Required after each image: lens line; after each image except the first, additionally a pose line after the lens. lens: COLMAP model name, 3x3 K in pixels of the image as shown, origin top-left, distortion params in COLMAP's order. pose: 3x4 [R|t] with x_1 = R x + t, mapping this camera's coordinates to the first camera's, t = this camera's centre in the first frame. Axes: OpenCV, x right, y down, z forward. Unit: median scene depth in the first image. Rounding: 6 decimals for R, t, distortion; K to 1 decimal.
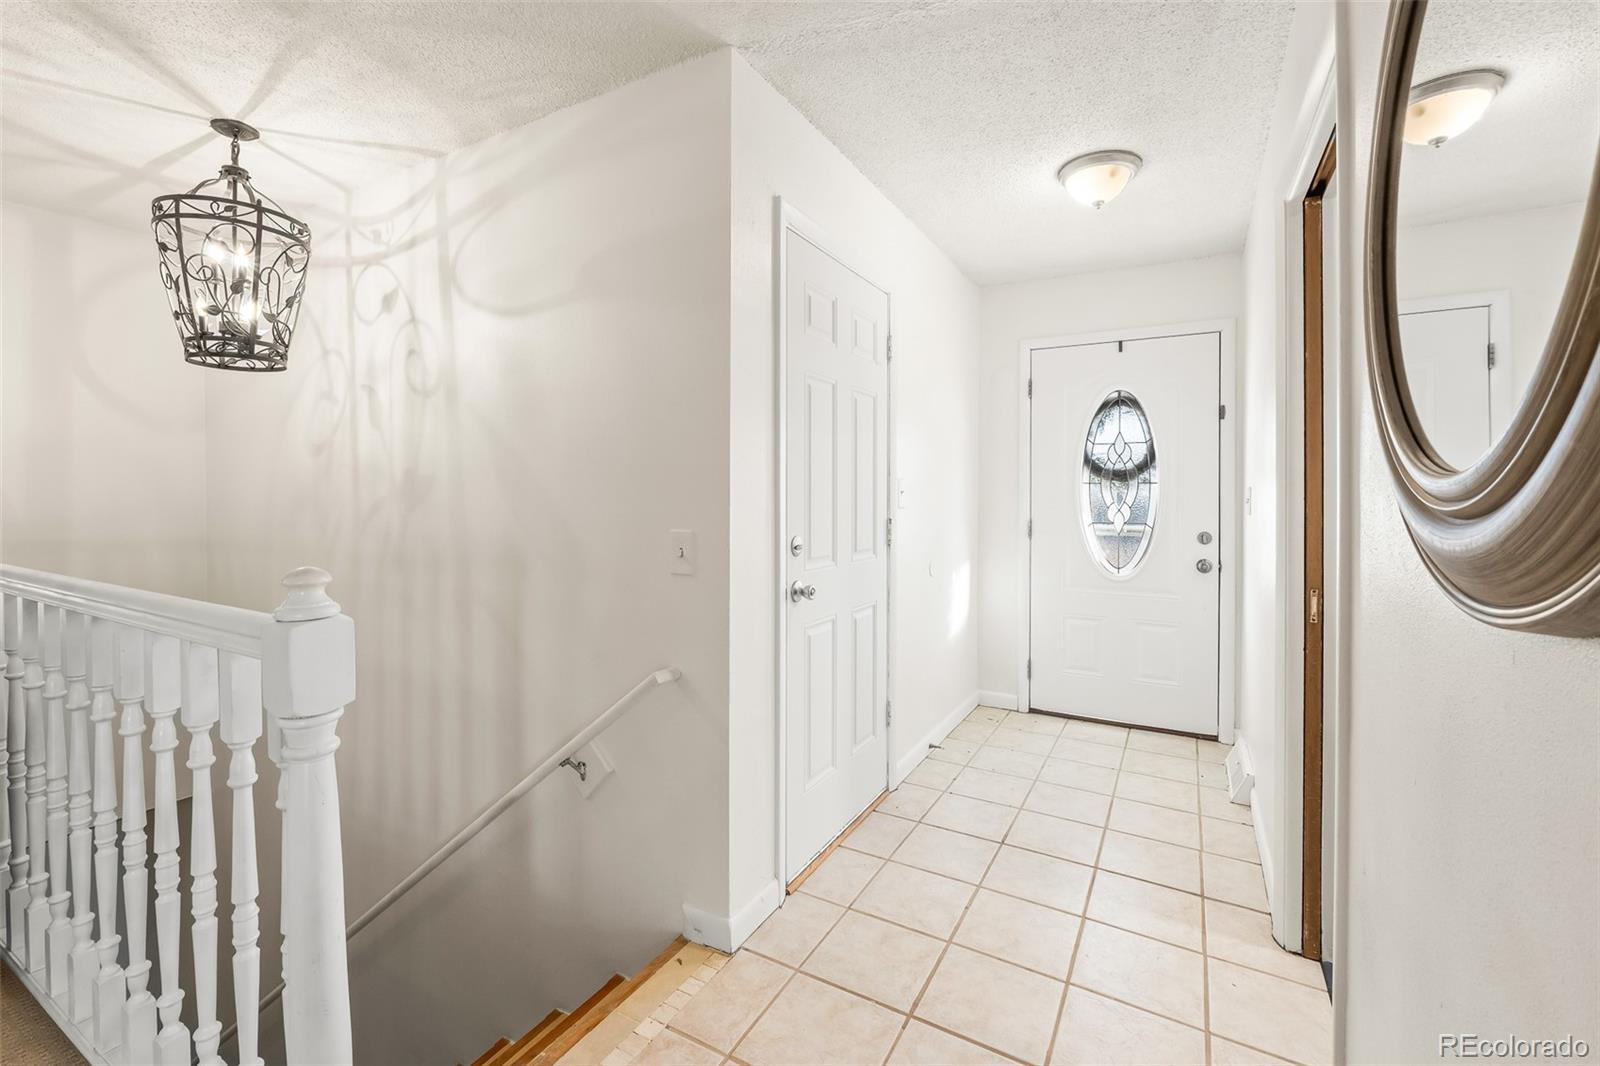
lens RADIAL K [[680.9, 0, 804.9], [0, 680.9, 494.7], [0, 0, 1]] dist [-0.009210, -0.000401]
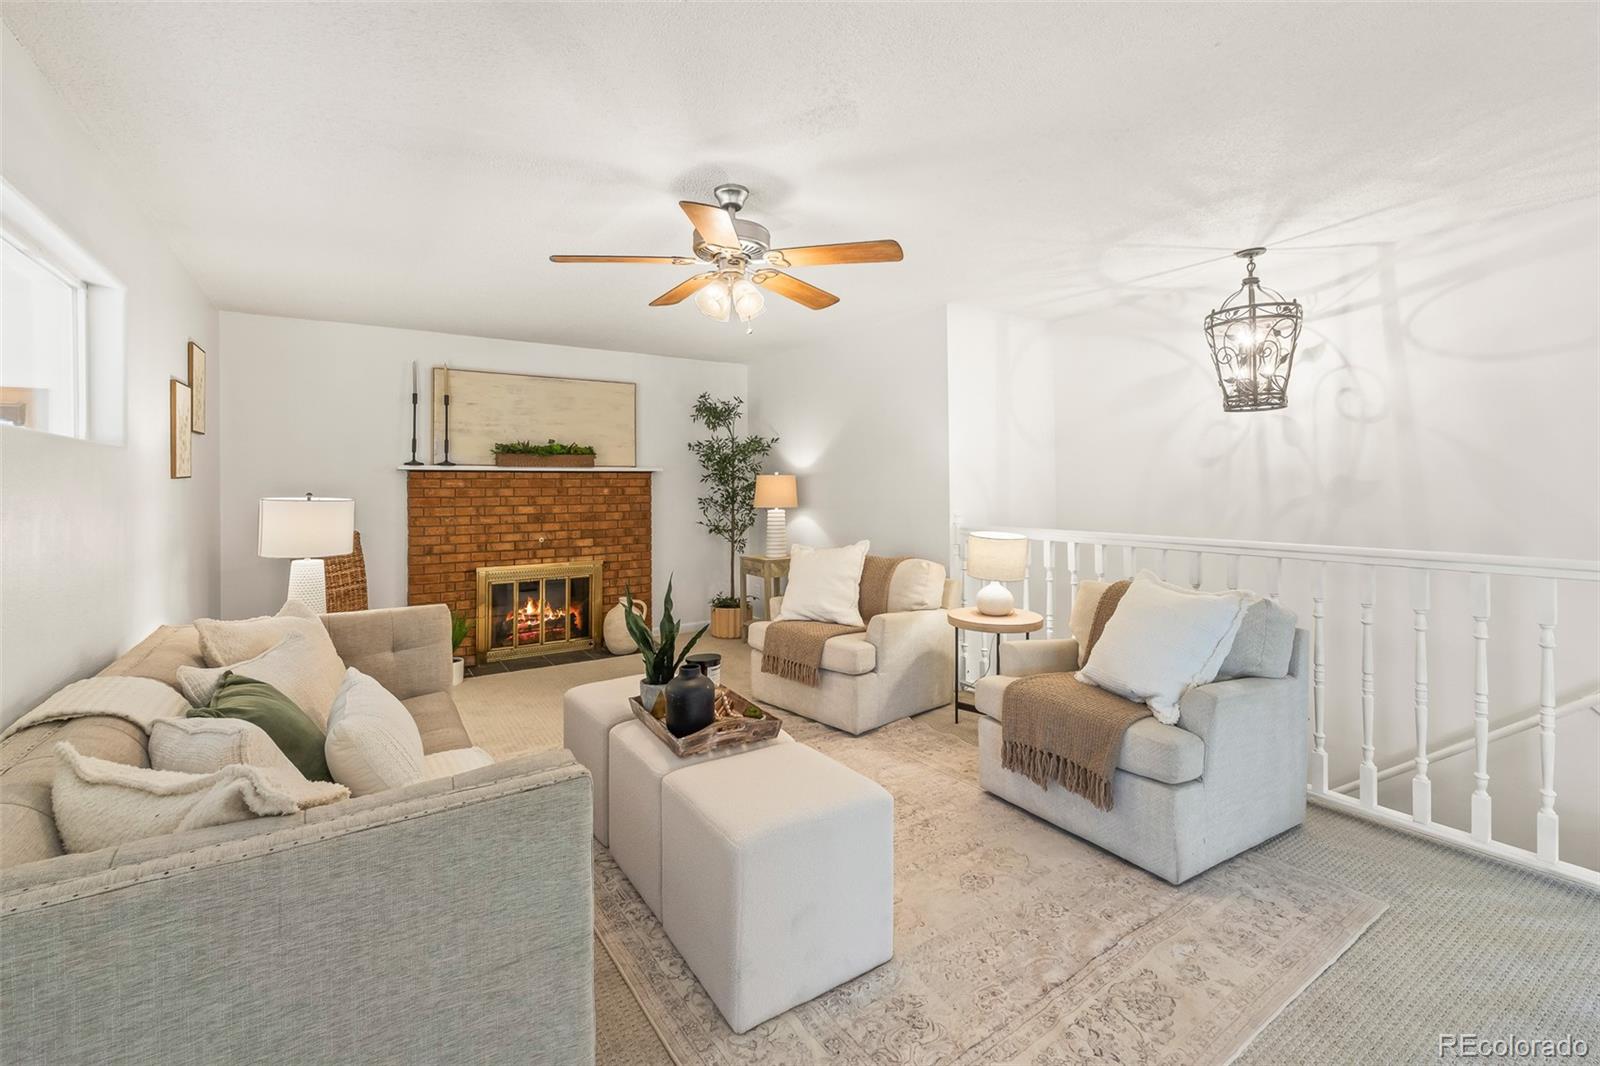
lens RADIAL K [[691.4, 0, 802.7], [0, 691.4, 477.2], [0, 0, 1]] dist [-0.004679, -0.000241]
pose [[0.890070, -0.015609, -0.455557, -1.040709], [0.009896, 0.999840, -0.014924, -0.028694], [0.455717, 0.008775, 0.890081, -0.817794]]
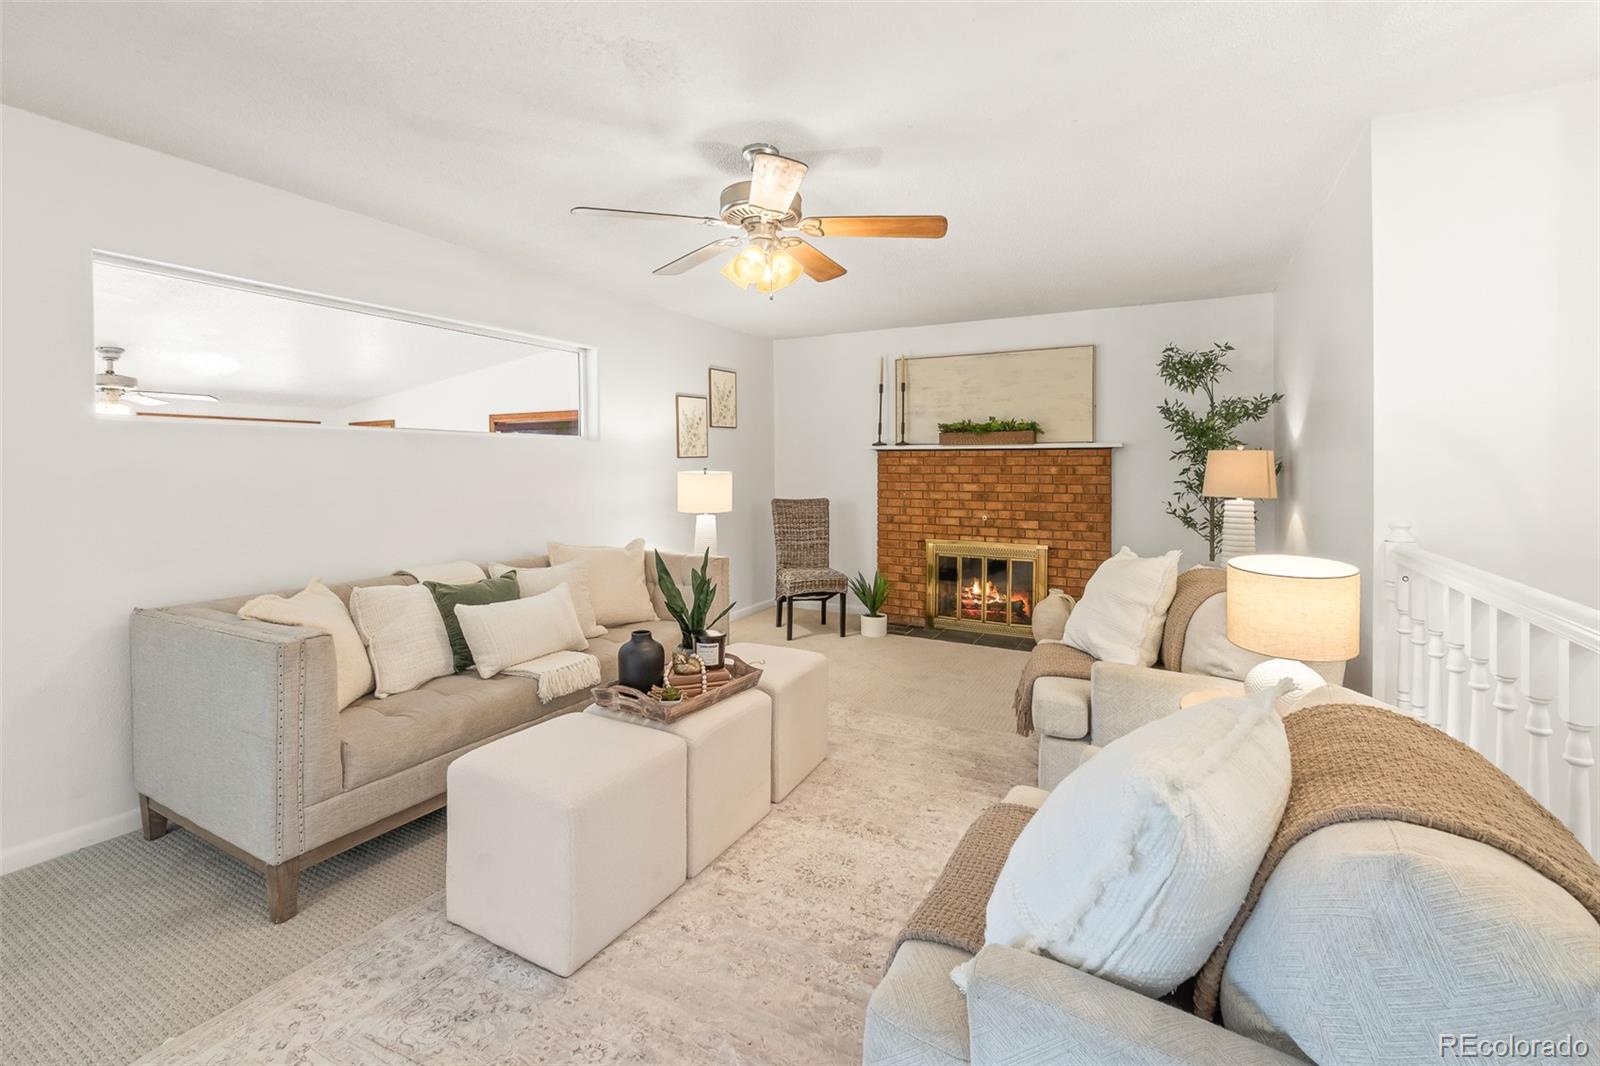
lens RADIAL K [[696.6, 0, 804.6], [0, 696.6, 469.7], [0, 0, 1]] dist [-0.003395, -0.000062]
pose [[0.020460, 0.002973, -0.999786, -0.549387], [-0.001320, 0.999995, 0.002947, -0.029230], [0.999790, 0.001259, 0.020464, 0.235416]]
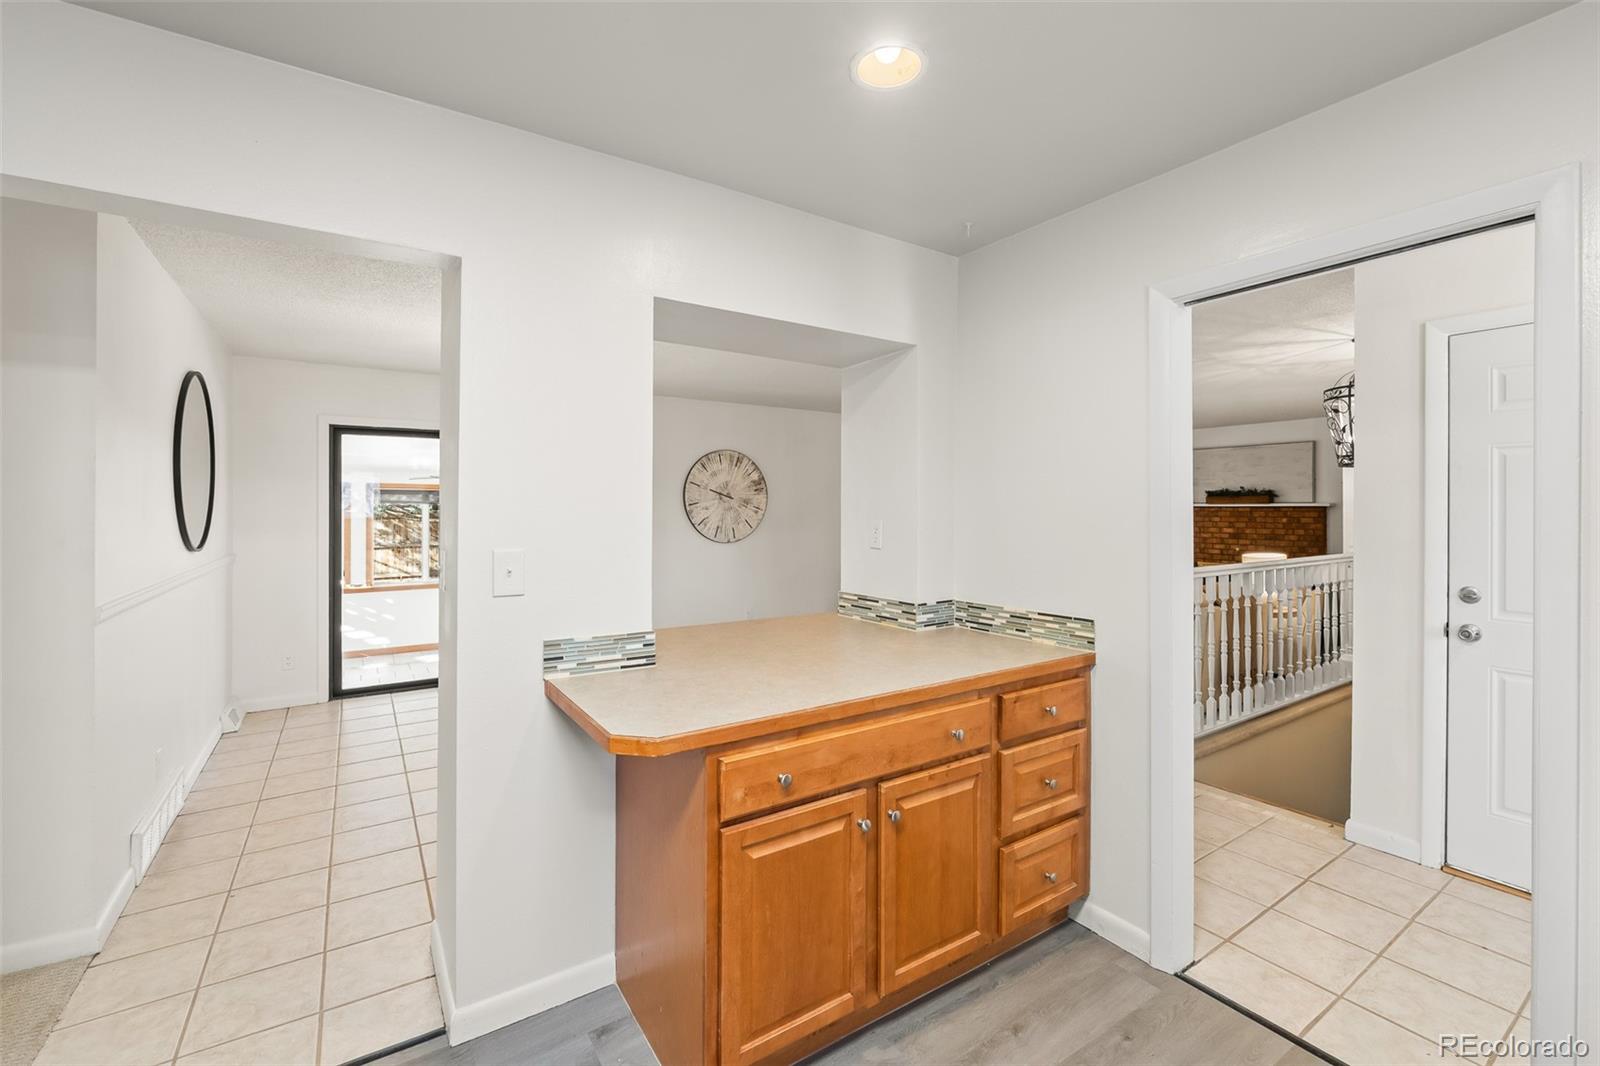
lens RADIAL K [[685.6, 0, 800.4], [0, 685.6, 509.9], [0, 0, 1]] dist [-0.000806, -0.000048]
pose [[-0.456483, -0.001546, -0.889731, 1.529984], [-0.003660, 0.999993, 0.000140, -0.066998], [0.889725, 0.003320, -0.456486, 0.485577]]
